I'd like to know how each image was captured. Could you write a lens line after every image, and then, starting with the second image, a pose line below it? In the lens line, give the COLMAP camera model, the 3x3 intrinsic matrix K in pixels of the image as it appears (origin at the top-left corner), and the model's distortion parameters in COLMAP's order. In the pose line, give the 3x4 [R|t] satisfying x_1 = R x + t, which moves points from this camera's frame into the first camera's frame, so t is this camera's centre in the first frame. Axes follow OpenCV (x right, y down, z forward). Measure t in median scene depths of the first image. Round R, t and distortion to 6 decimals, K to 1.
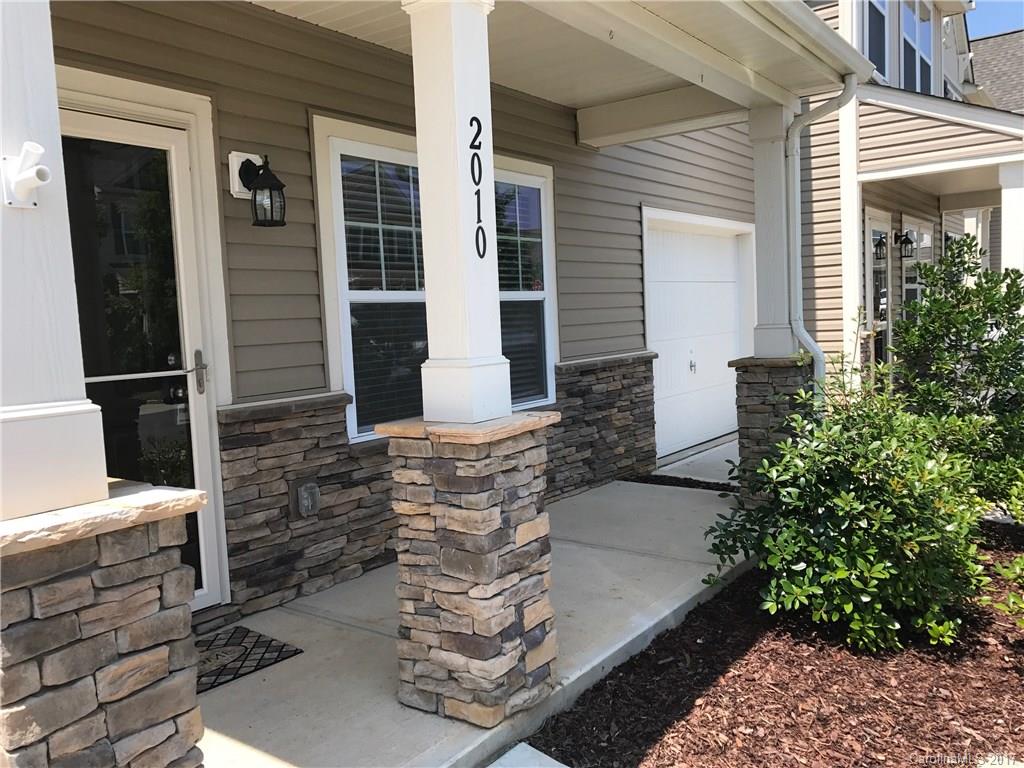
lens RADIAL K [[855.0, 0, 514.6], [0, 855.0, 383.5], [0, 0, 1]] dist [0.043540, -0.020603]
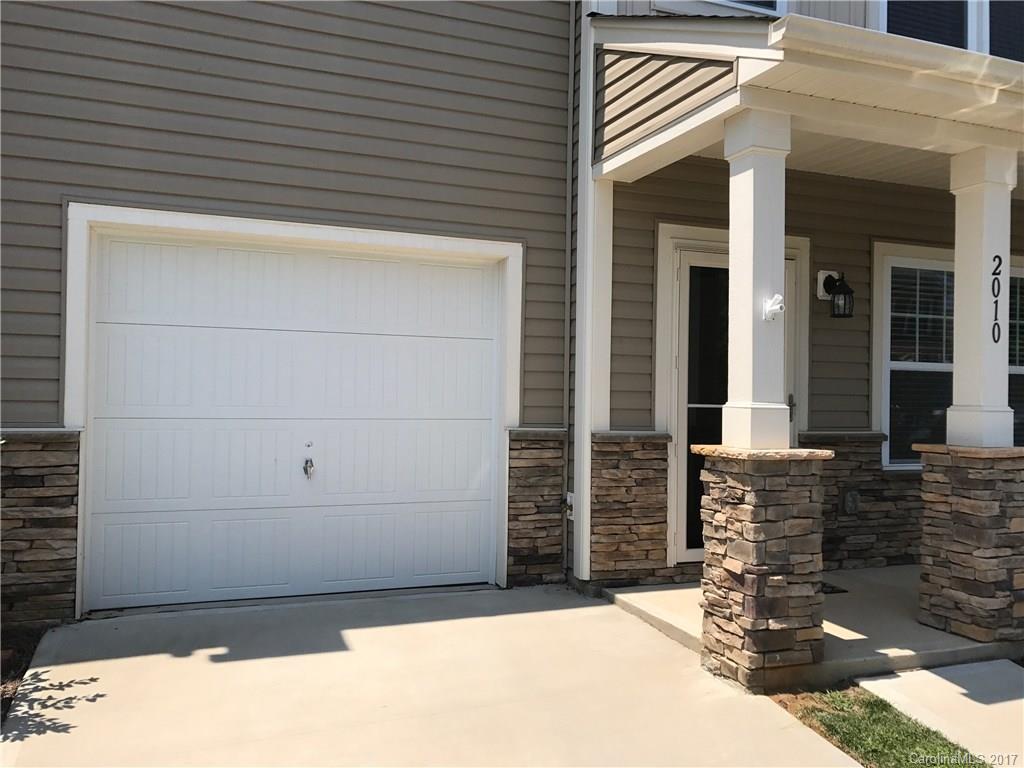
lens RADIAL K [[855.0, 0, 517.3], [0, 855.0, 382.3], [0, 0, 1]] dist [0.043540, -0.020603]
pose [[0.845157, 0.051745, -0.532008, 0.065268], [-0.094985, 0.994001, -0.054214, 0.091752], [0.526012, 0.096352, 0.845002, -0.771705]]
